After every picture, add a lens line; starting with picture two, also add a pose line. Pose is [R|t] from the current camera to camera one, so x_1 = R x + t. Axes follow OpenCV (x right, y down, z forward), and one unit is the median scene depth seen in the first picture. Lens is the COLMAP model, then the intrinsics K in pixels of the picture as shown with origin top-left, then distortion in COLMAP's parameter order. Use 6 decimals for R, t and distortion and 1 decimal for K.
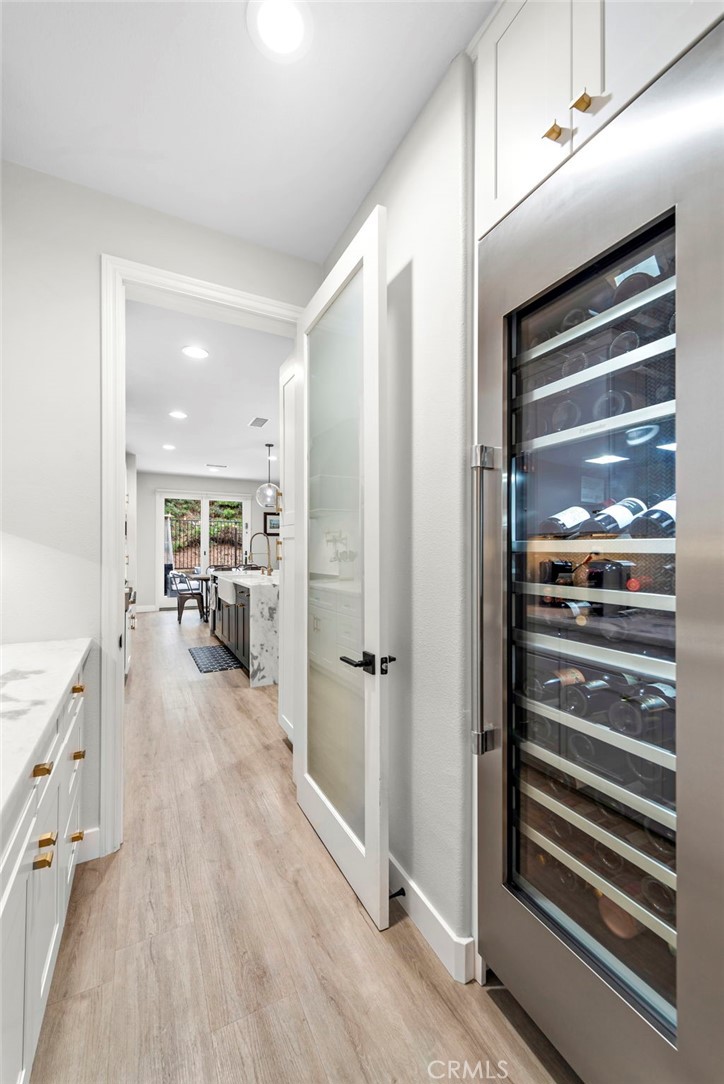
lens RADIAL K [[434.4, 0, 362.0], [0, 434.4, 542.0], [0, 0, 1]] dist [0.007789, -0.000077]
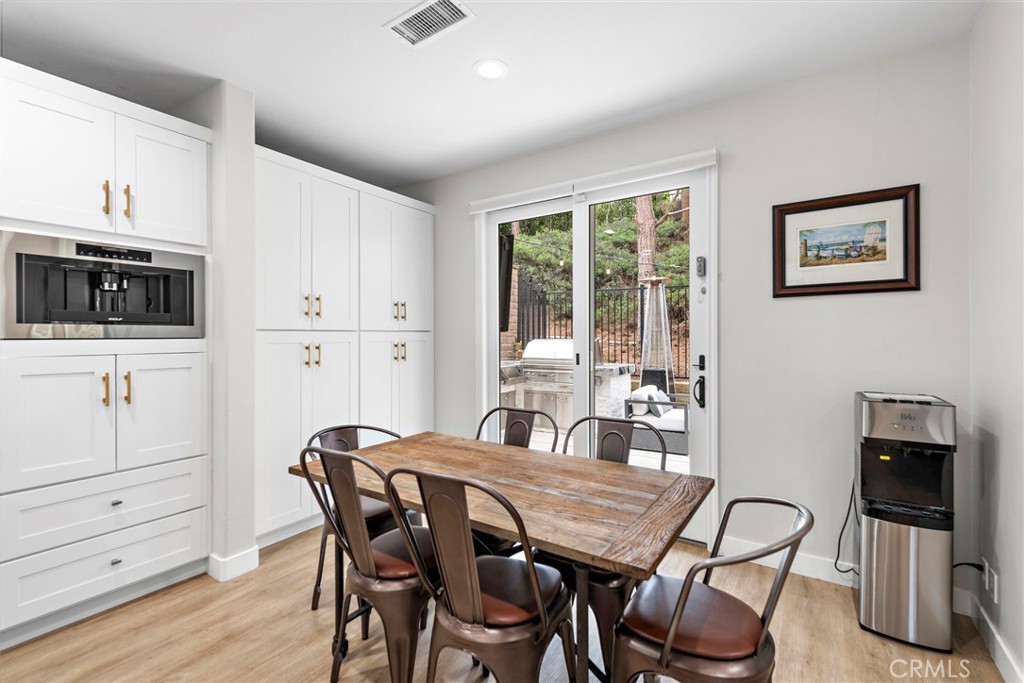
lens RADIAL K [[444.2, 0, 518.1], [0, 444.2, 337.0], [0, 0, 1]] dist [0.005258, -0.000345]
pose [[0.492435, -0.001653, -0.870348, -0.071578], [0.019015, 0.999780, 0.008860, 0.003339], [0.870142, -0.020913, 0.492358, 0.737755]]
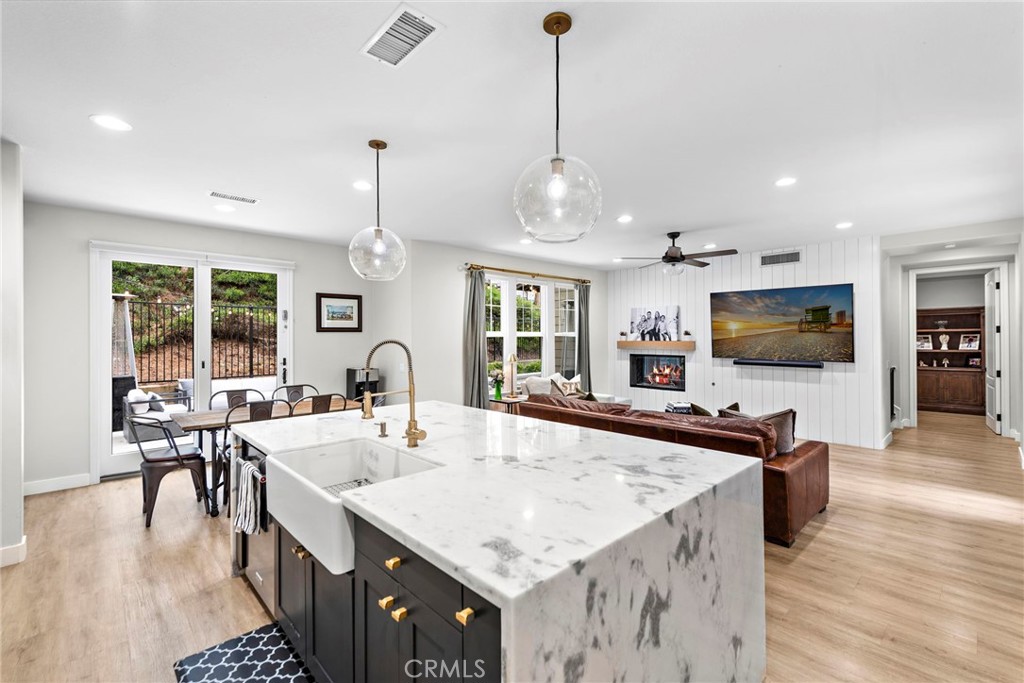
lens RADIAL K [[444.2, 0, 518.1], [0, 444.2, 337.0], [0, 0, 1]] dist [0.005258, -0.000345]
pose [[0.957536, -0.002036, 0.288308, -0.136319], [-0.002525, 0.999878, 0.015445, -0.017738], [-0.288304, -0.015517, 0.957413, 0.332782]]
